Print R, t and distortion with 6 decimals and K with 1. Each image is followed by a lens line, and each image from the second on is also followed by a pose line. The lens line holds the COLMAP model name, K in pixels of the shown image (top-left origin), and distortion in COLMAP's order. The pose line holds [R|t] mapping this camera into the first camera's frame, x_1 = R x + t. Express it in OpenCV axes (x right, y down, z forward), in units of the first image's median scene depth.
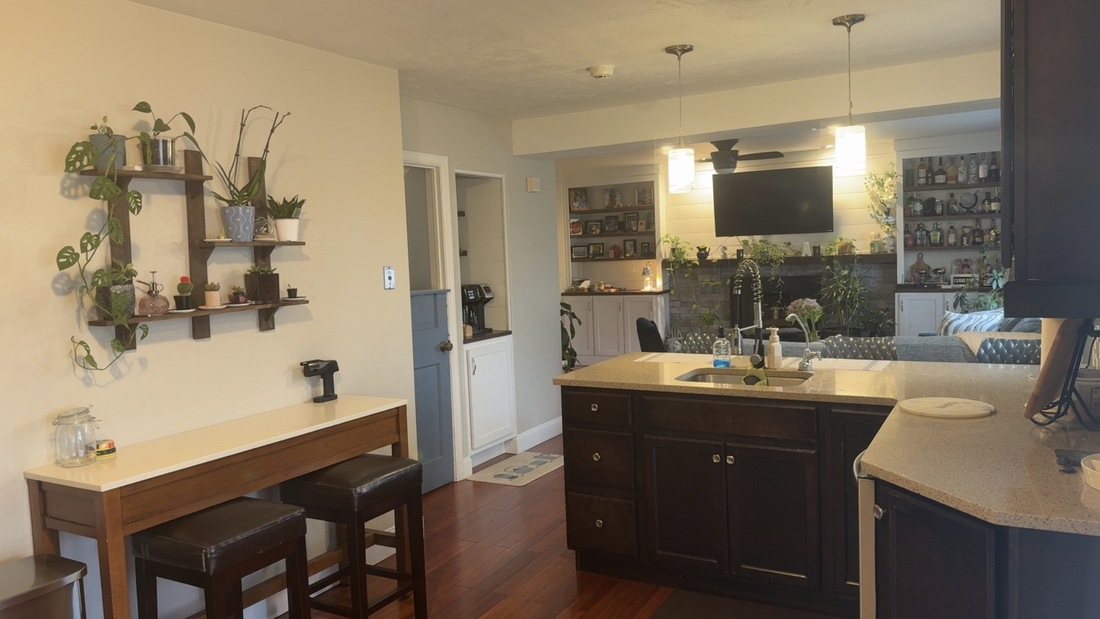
lens RADIAL K [[809.7, 0, 550.1], [0, 809.7, 308.1], [0, 0, 1]] dist [0.066513, 0.001958]
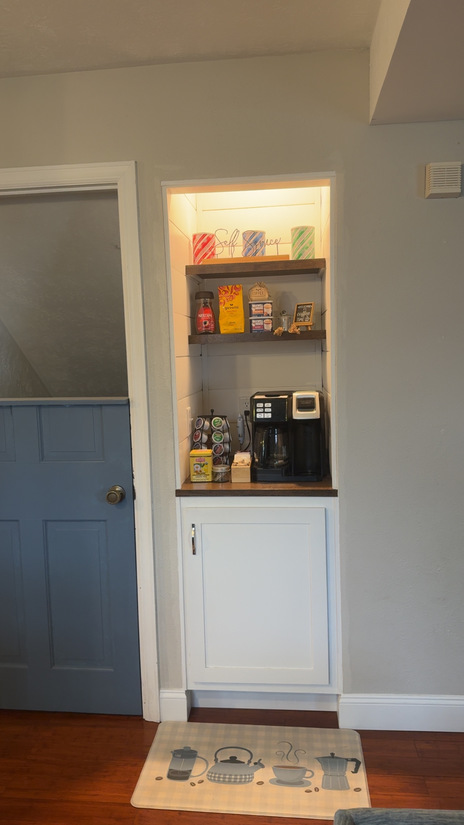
lens RADIAL K [[607.3, 0, 232.3], [0, 607.3, 411.1], [0, 0, 1]] dist [0.066513, 0.001958]
pose [[0.410555, 0.112759, -0.904837, 0.292283], [-0.060955, 0.993499, 0.096150, -0.059851], [0.909796, 0.015680, 0.414759, 0.841793]]
